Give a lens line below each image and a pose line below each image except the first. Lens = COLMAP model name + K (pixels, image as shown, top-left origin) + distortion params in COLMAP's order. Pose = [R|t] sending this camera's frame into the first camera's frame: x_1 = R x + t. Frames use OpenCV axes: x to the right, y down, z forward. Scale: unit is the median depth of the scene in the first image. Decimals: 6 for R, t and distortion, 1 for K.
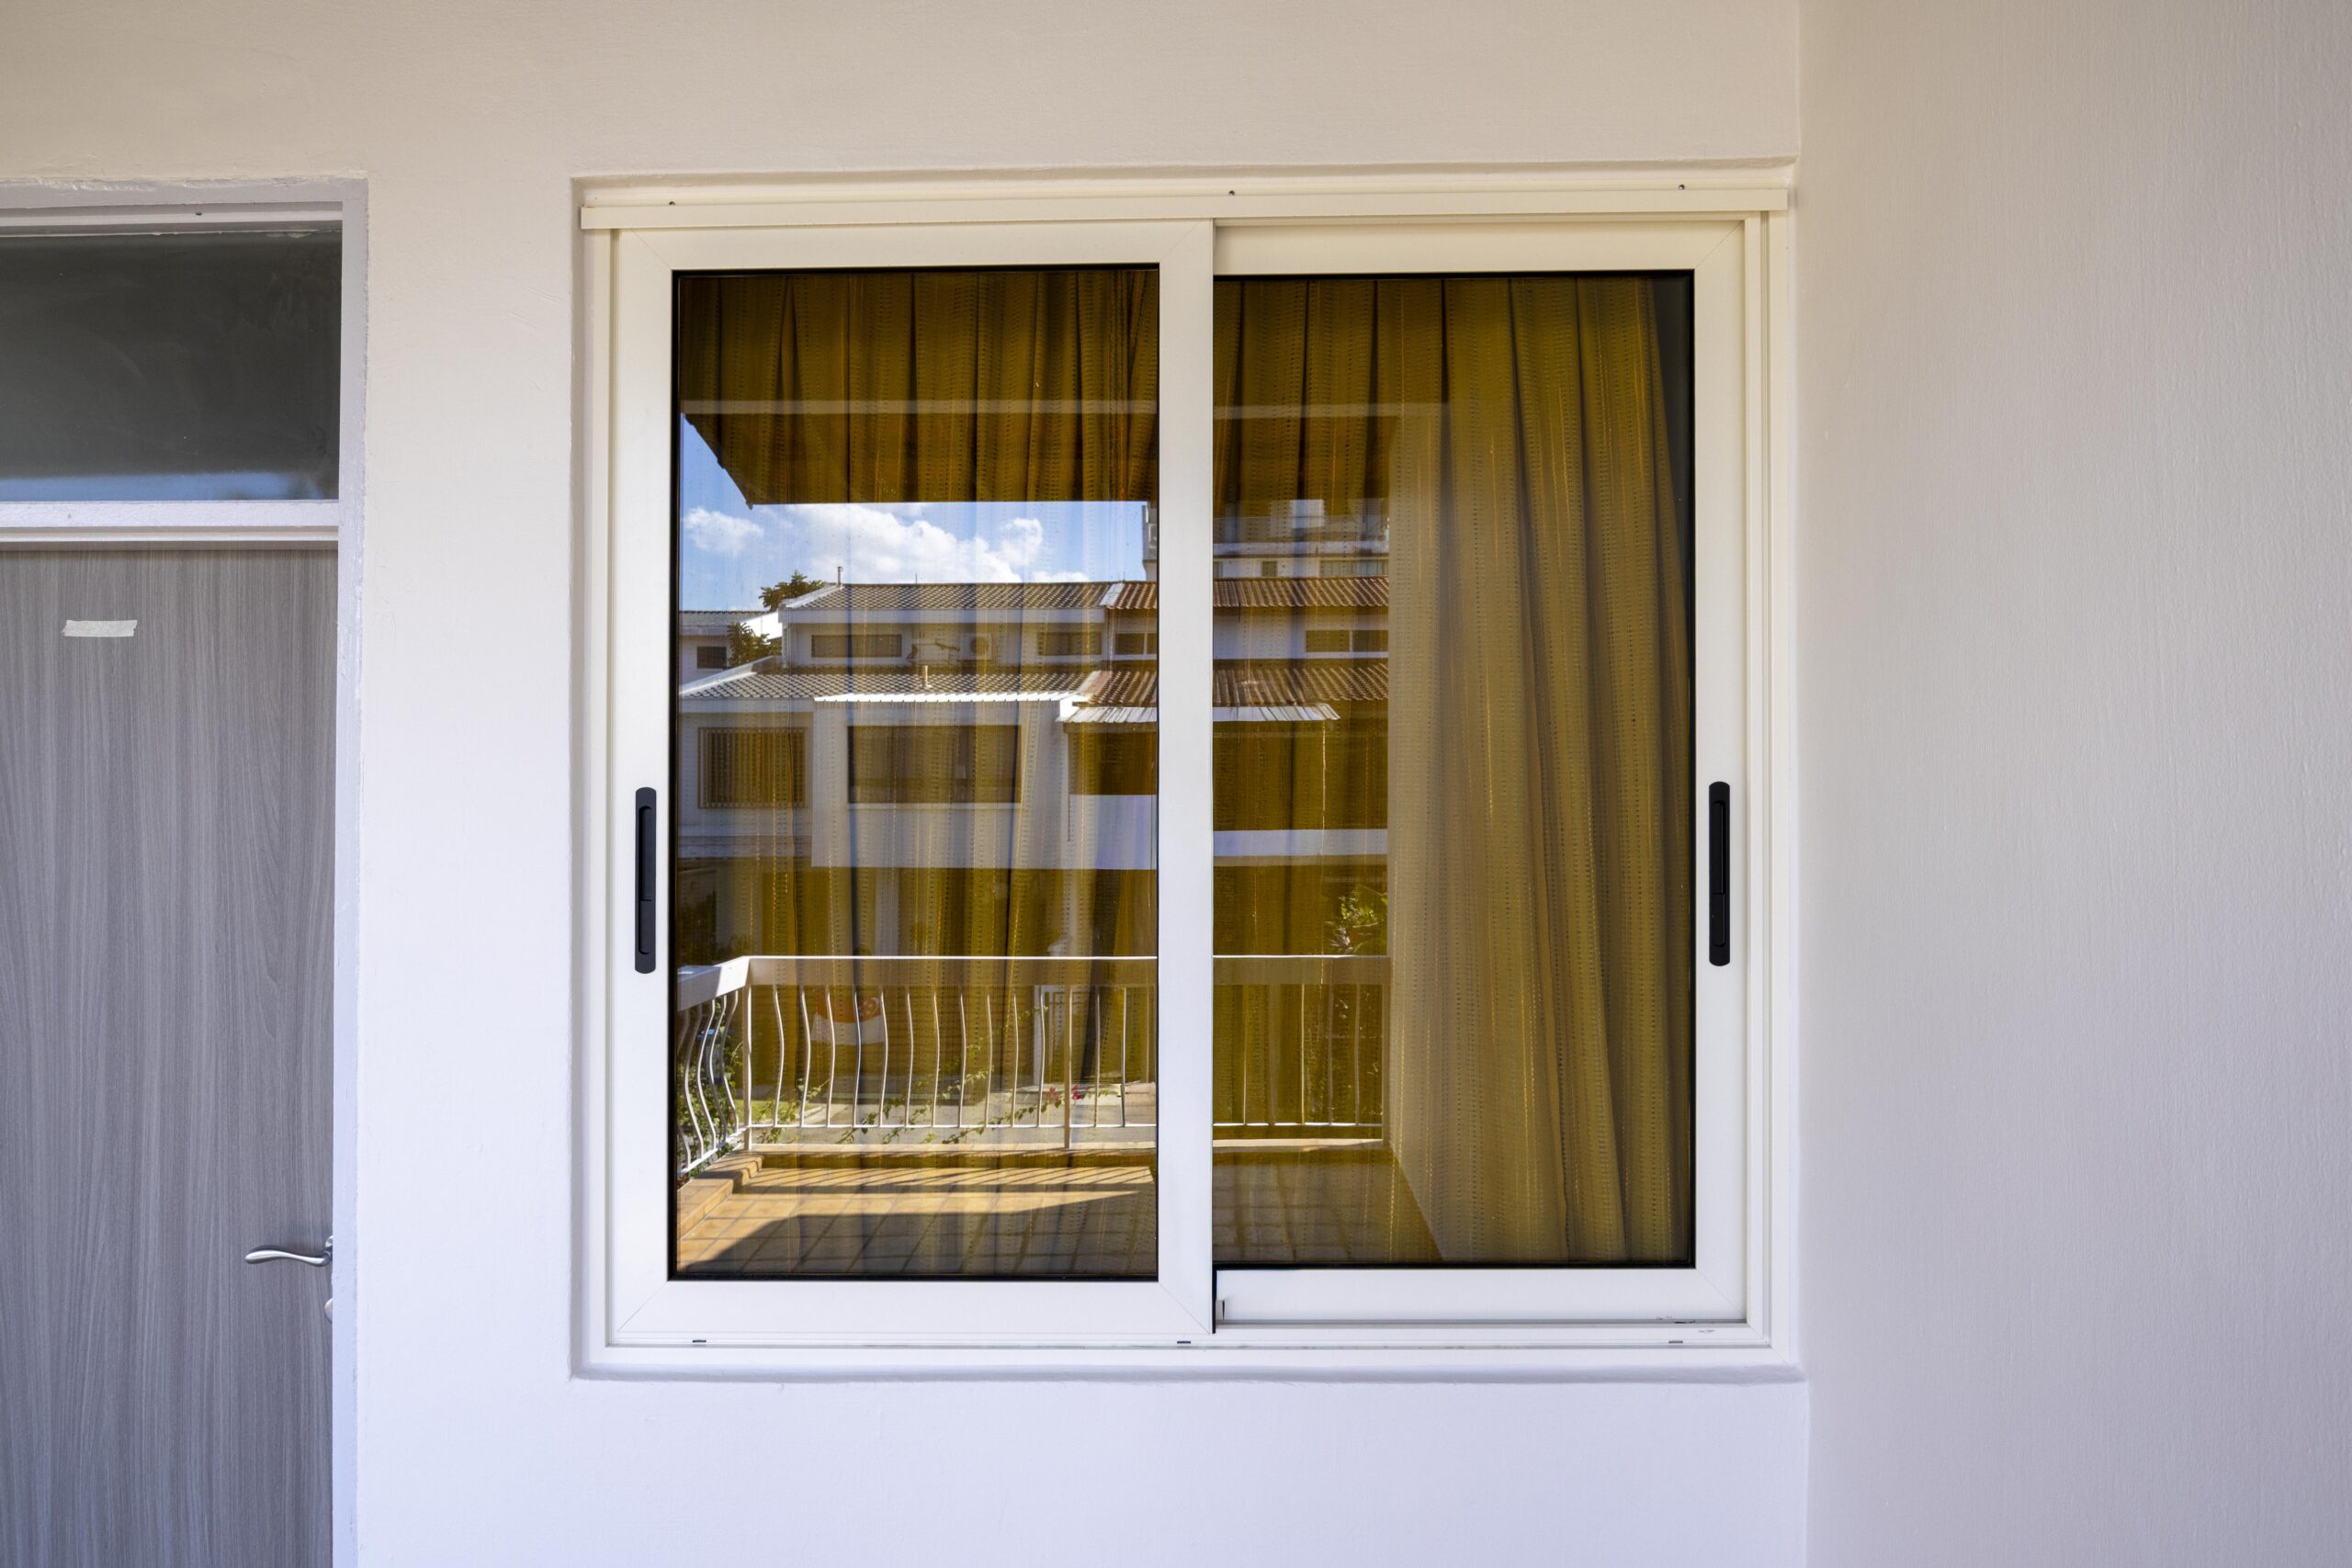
lens RADIAL K [[1172.7, 0, 1165.0], [0, 1172.7, 729.3], [0, 0, 1]] dist [-0.006447, -0.002356]
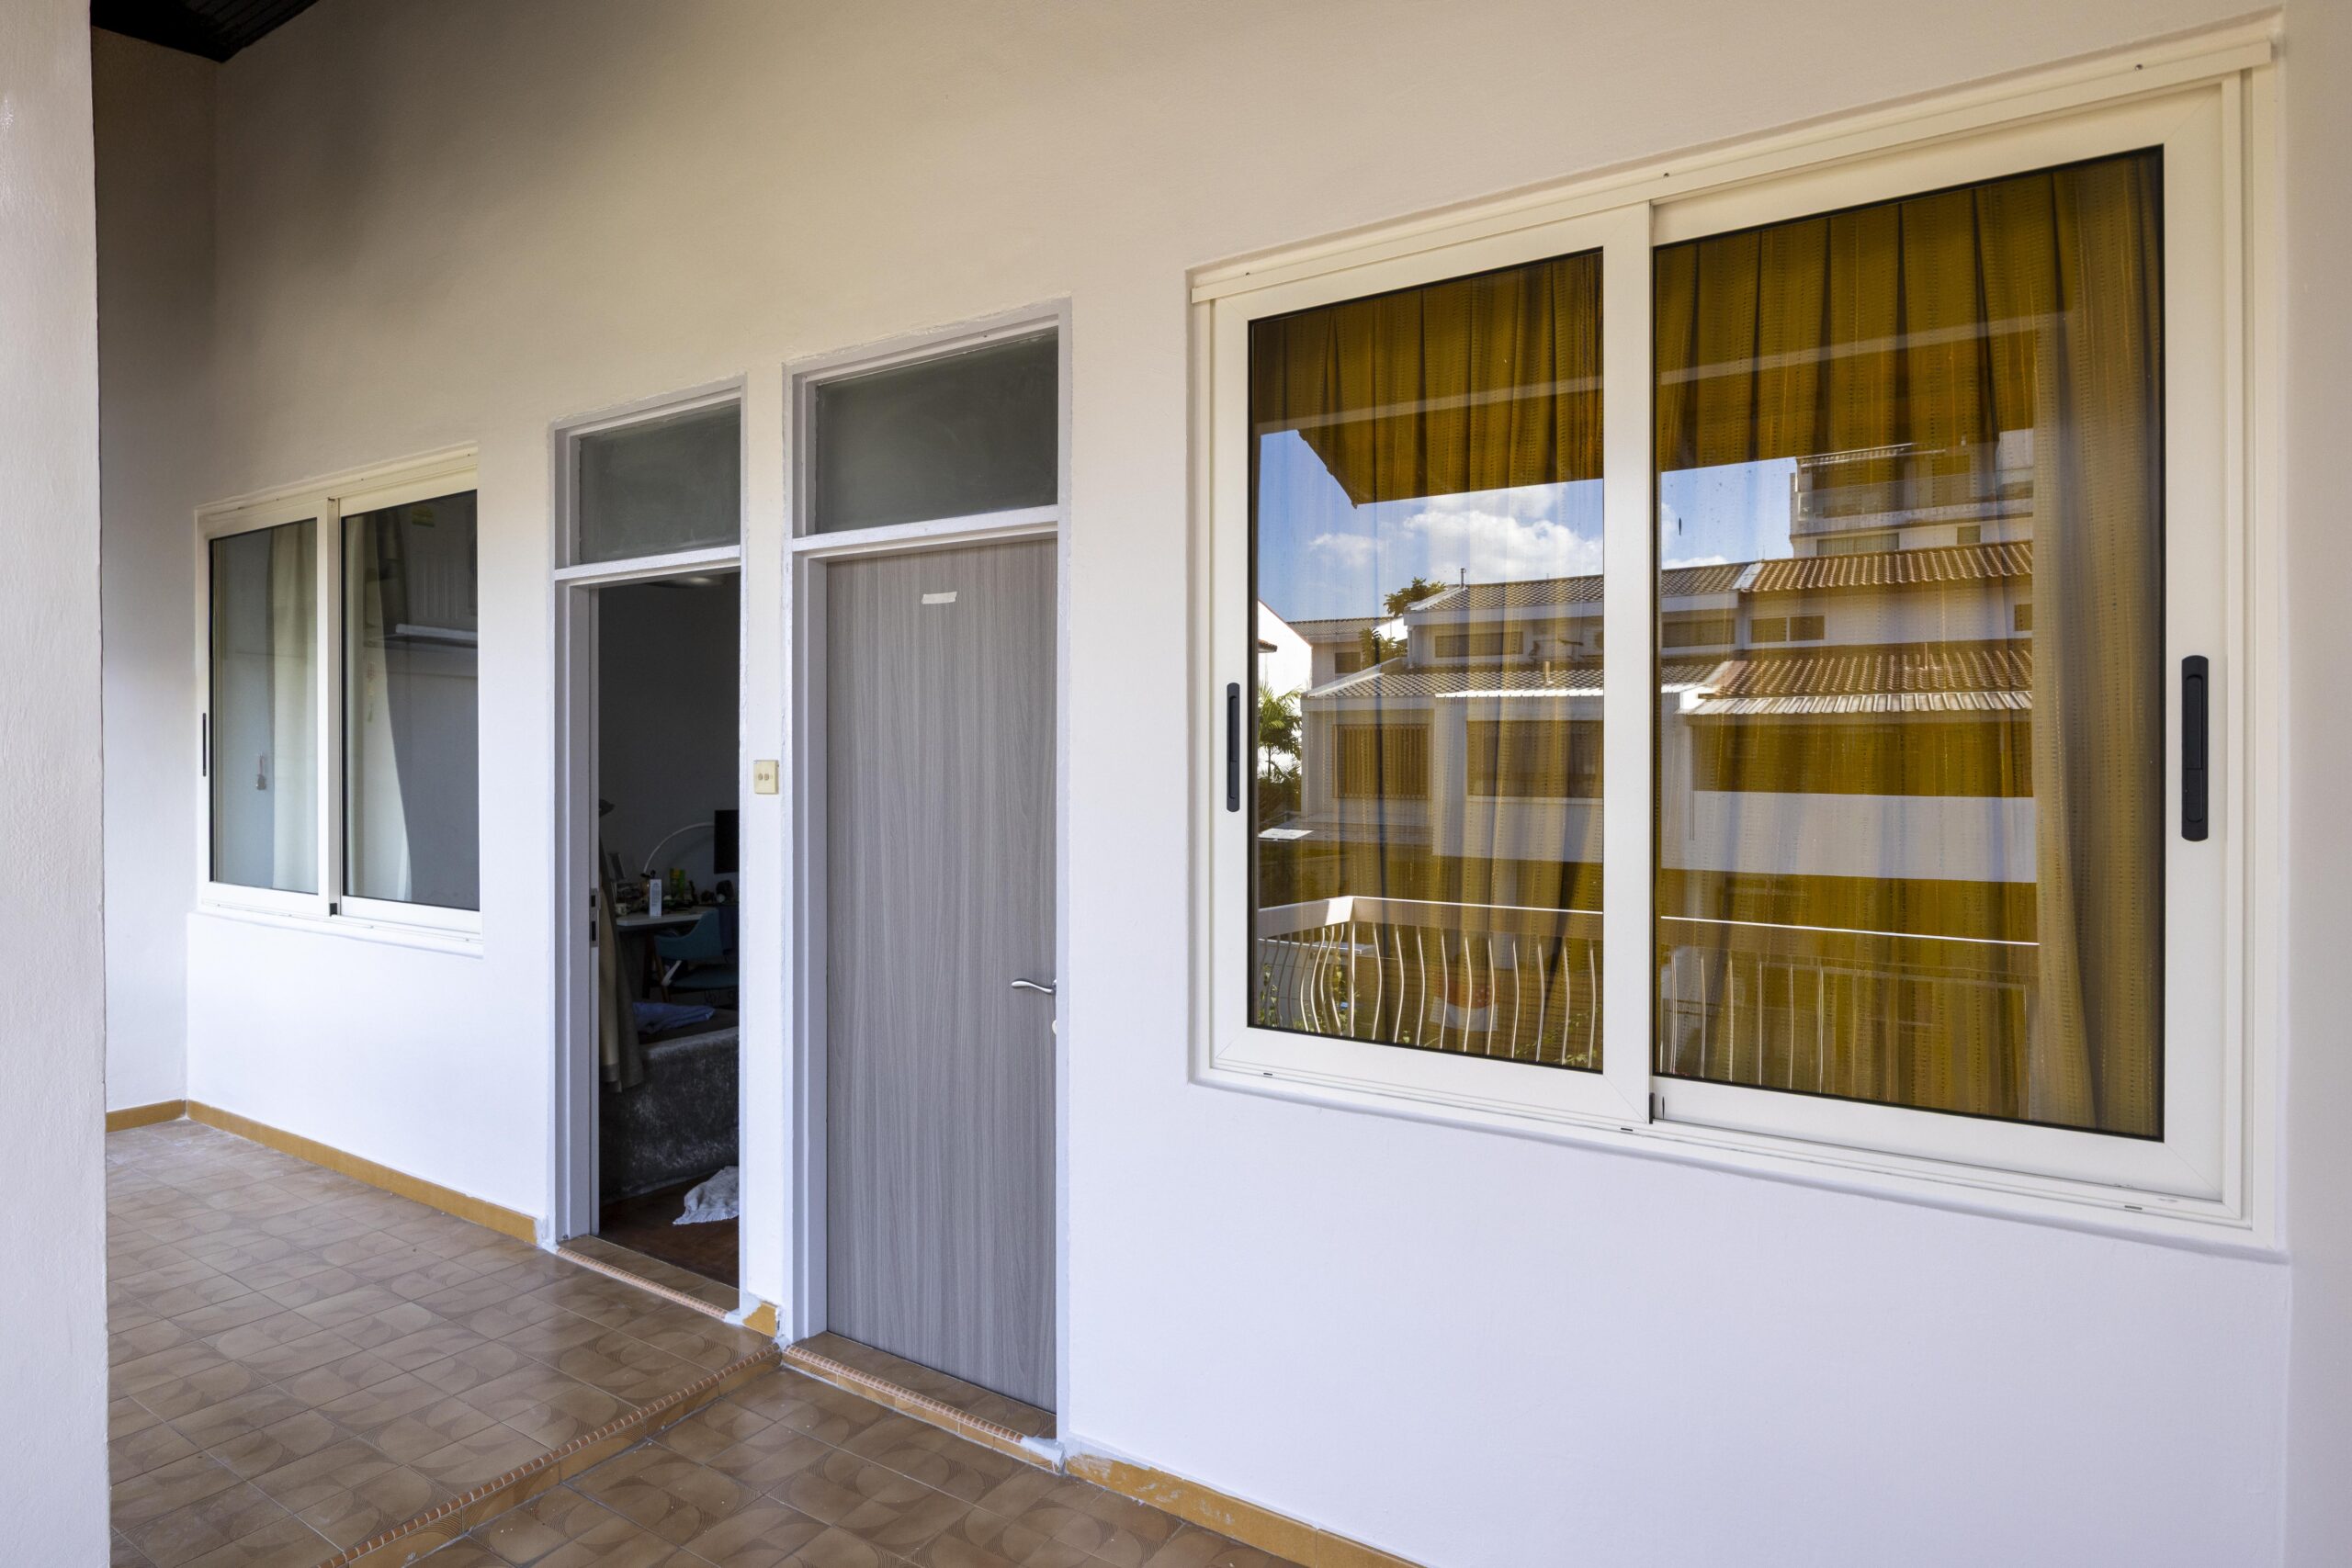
lens RADIAL K [[1172.7, 0, 1178.5], [0, 1172.7, 771.6], [0, 0, 1]] dist [-0.006447, -0.002356]
pose [[0.870233, 0.013326, -0.492461, 0.202833], [0.001804, 0.999541, 0.030235, 0.108069], [0.492638, -0.027200, 0.869809, -0.284131]]
